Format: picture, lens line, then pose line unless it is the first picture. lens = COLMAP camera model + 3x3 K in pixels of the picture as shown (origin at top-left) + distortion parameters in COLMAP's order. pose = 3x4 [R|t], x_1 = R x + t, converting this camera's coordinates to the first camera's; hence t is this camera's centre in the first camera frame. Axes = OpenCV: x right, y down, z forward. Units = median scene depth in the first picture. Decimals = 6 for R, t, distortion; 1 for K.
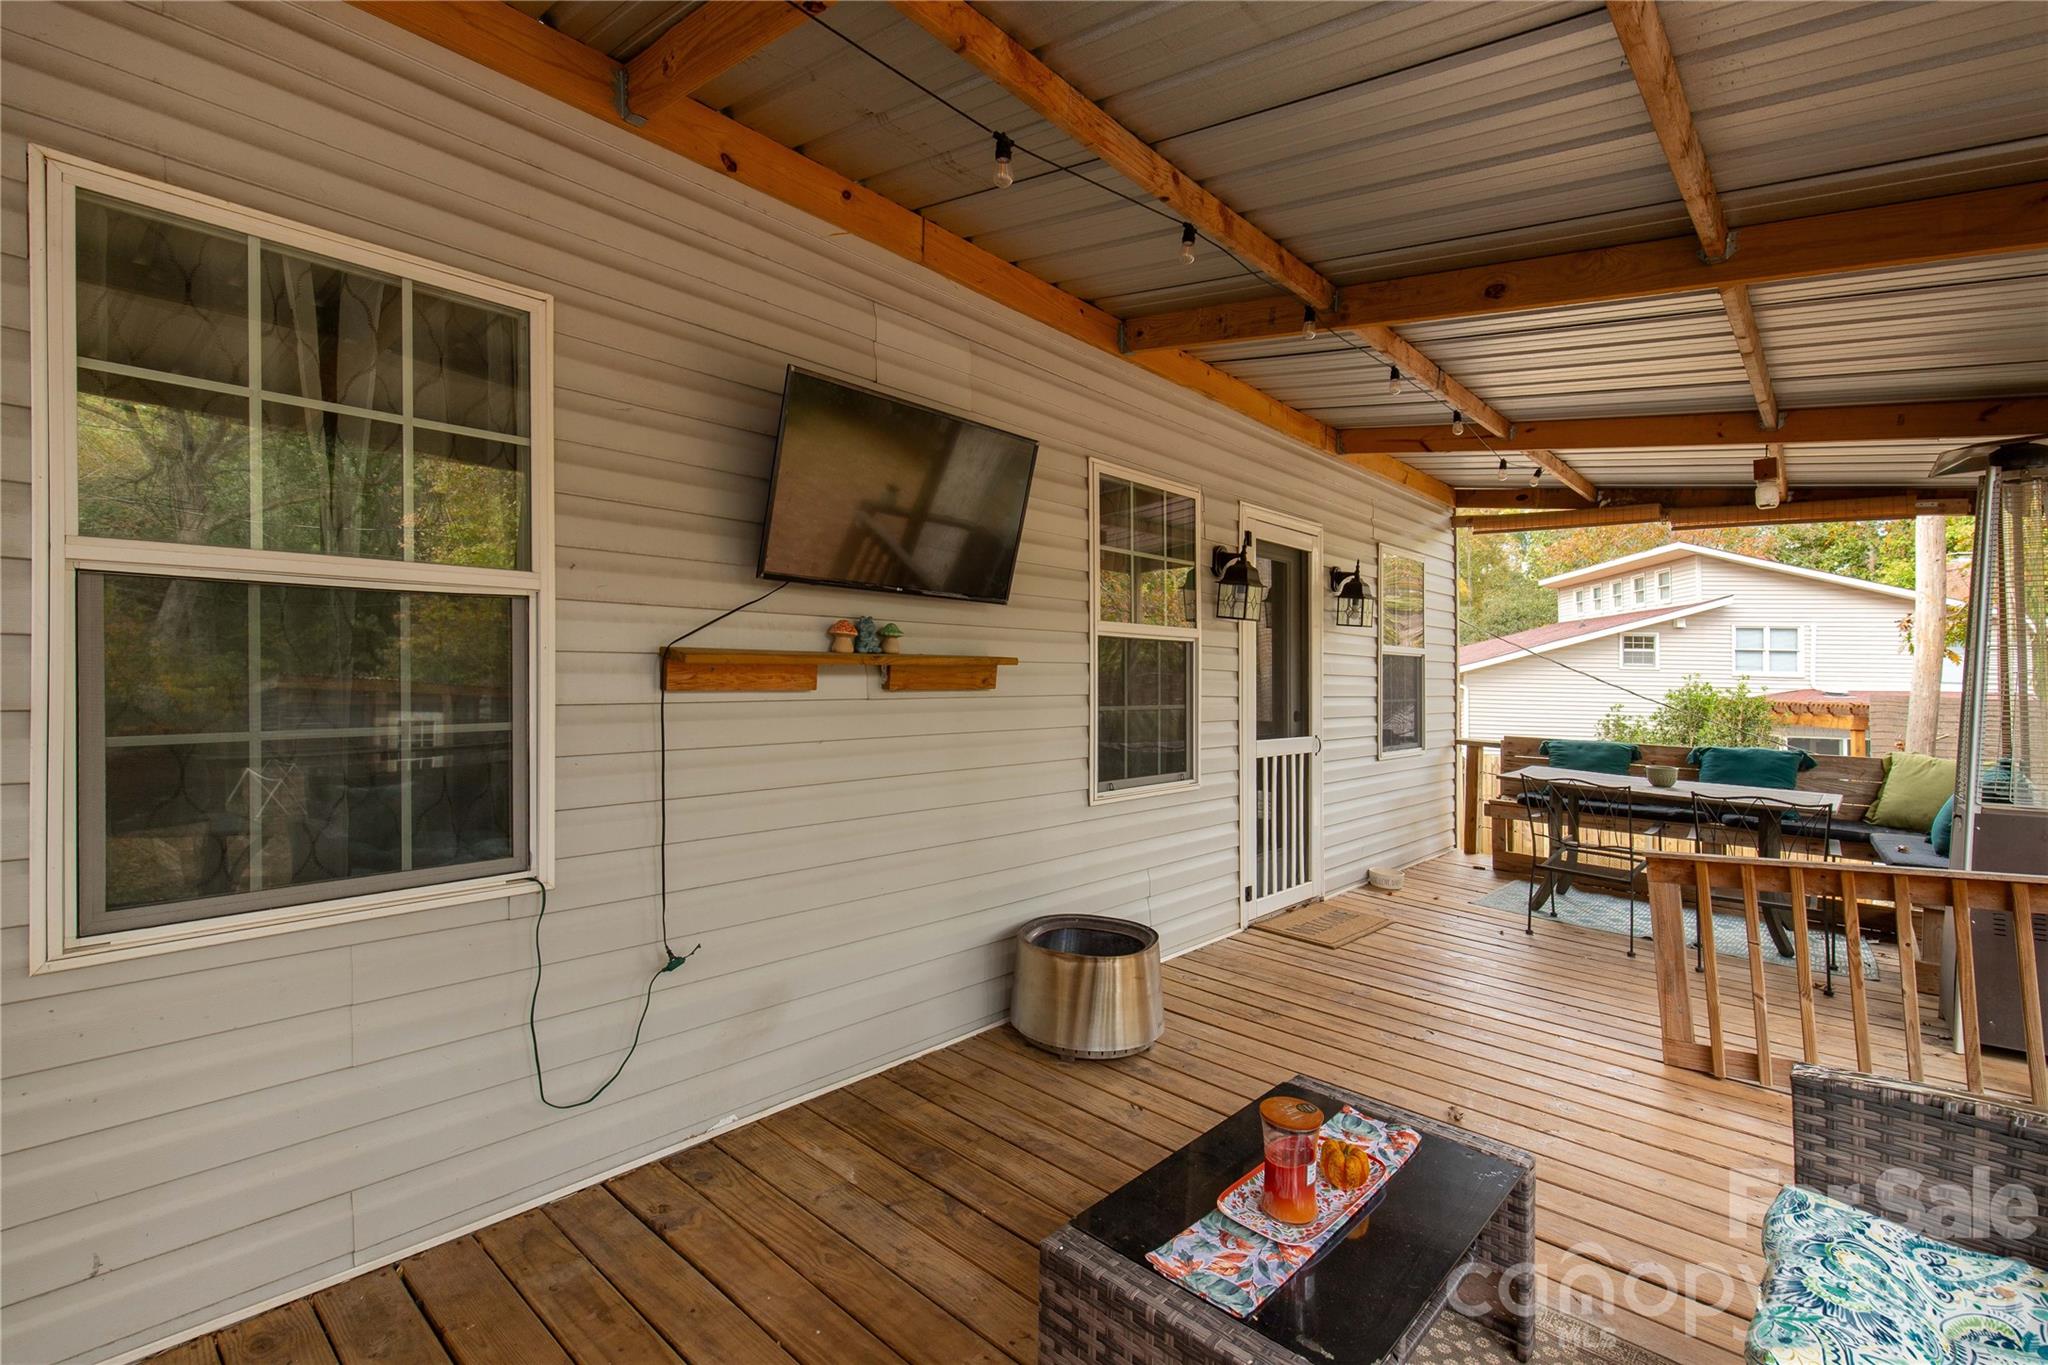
lens RADIAL K [[929.4, 0, 1029.3], [0, 929.4, 693.4], [0, 0, 1]] dist [0.003817, -0.000817]
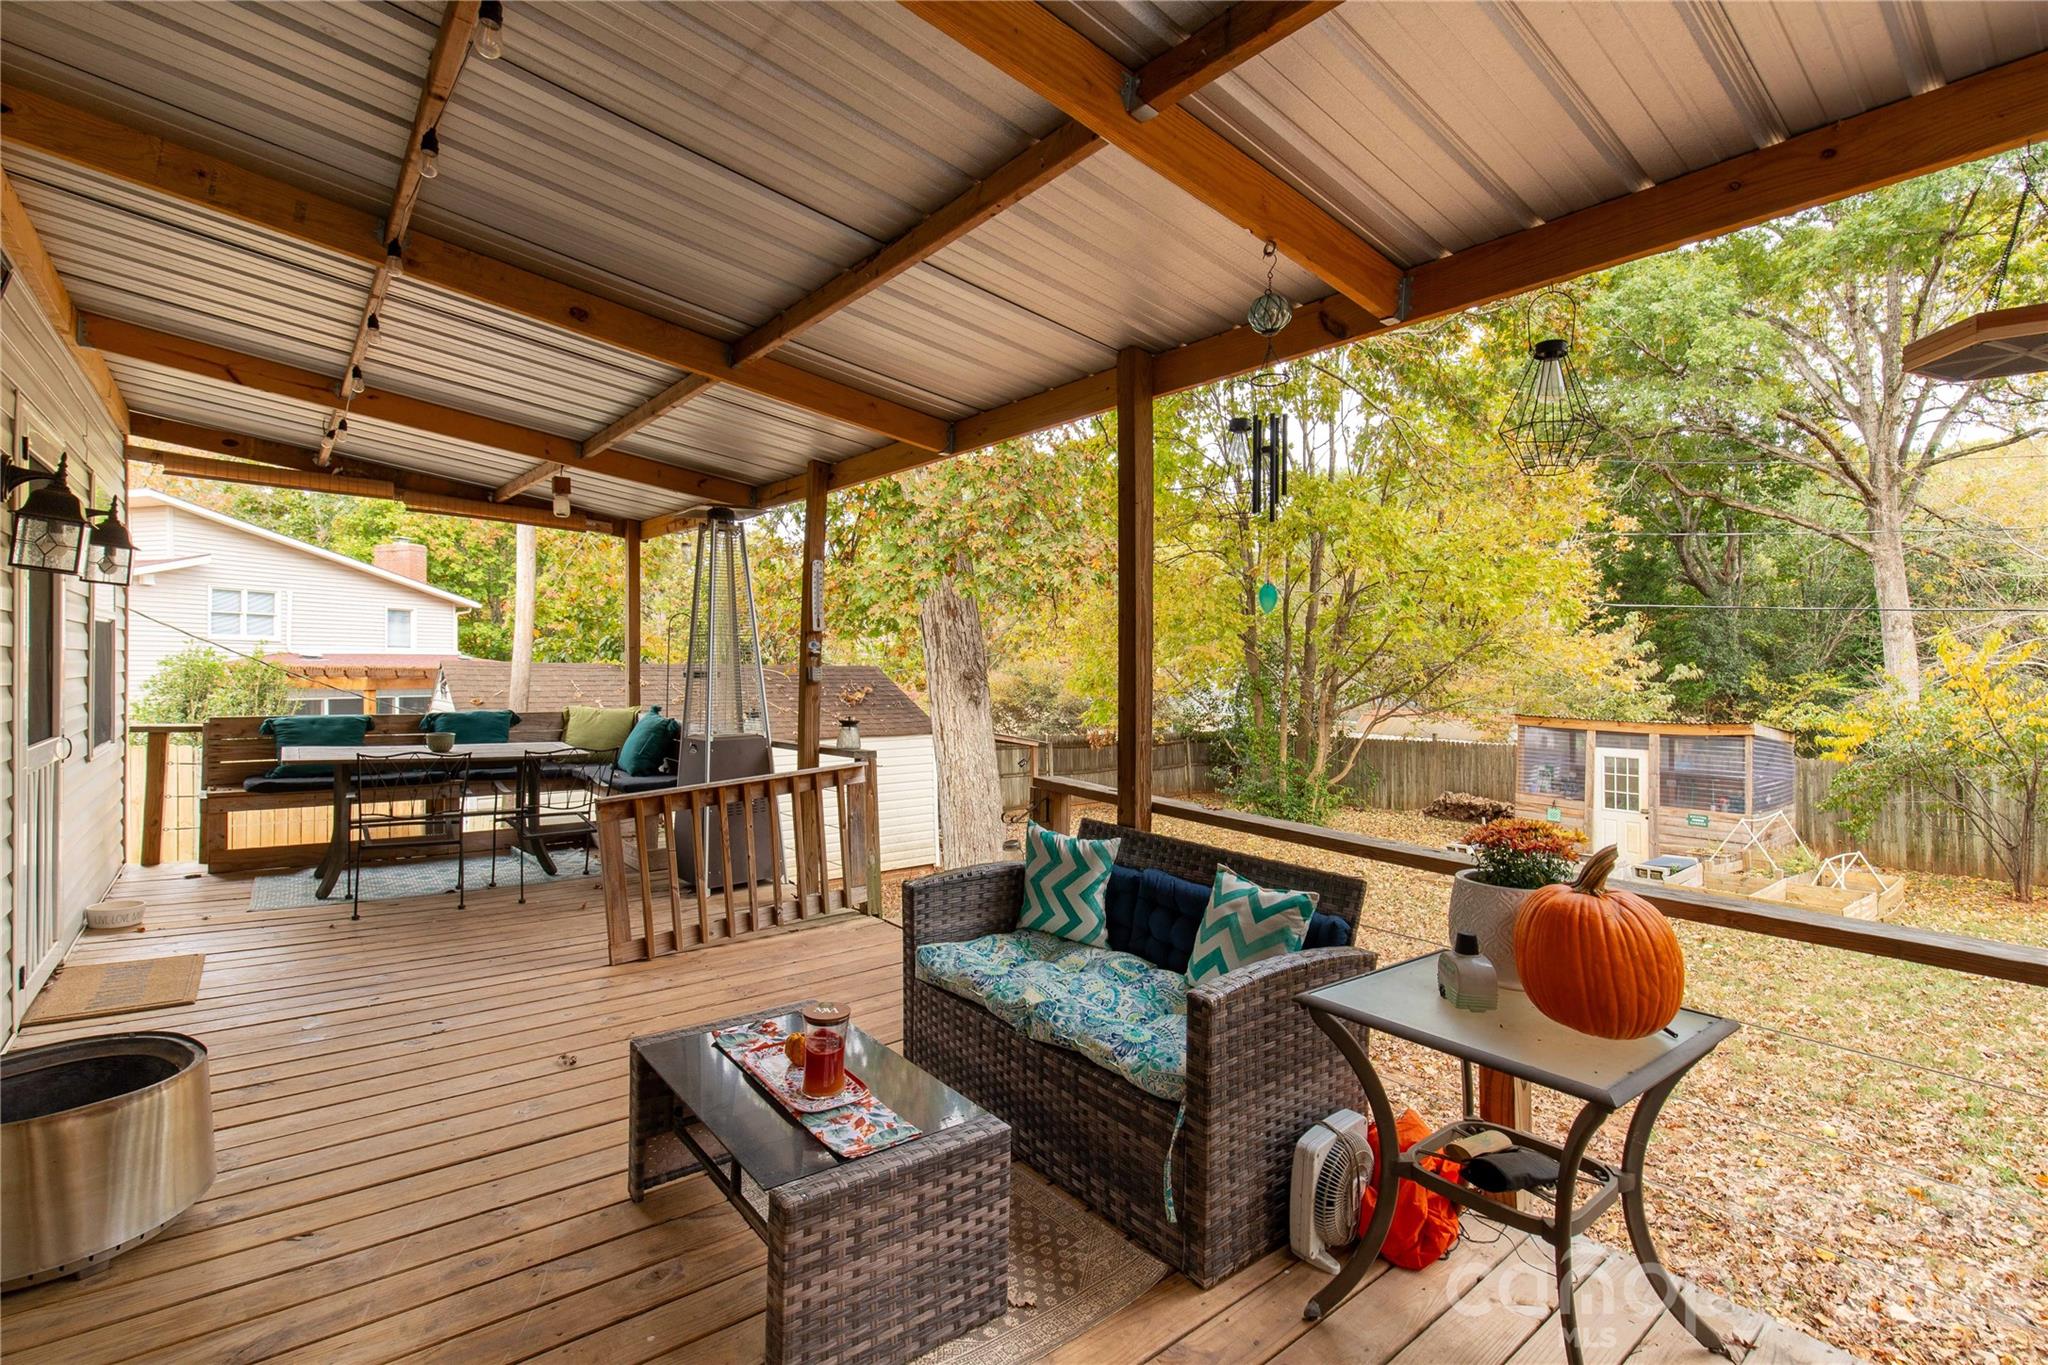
lens RADIAL K [[929.4, 0, 1028.1], [0, 929.4, 680.9], [0, 0, 1]] dist [0.003817, -0.000817]
pose [[0.146170, -0.036469, 0.988587, -0.287298], [0.008310, 0.999330, 0.035637, -0.015422], [-0.989225, 0.003006, 0.146375, 0.164649]]
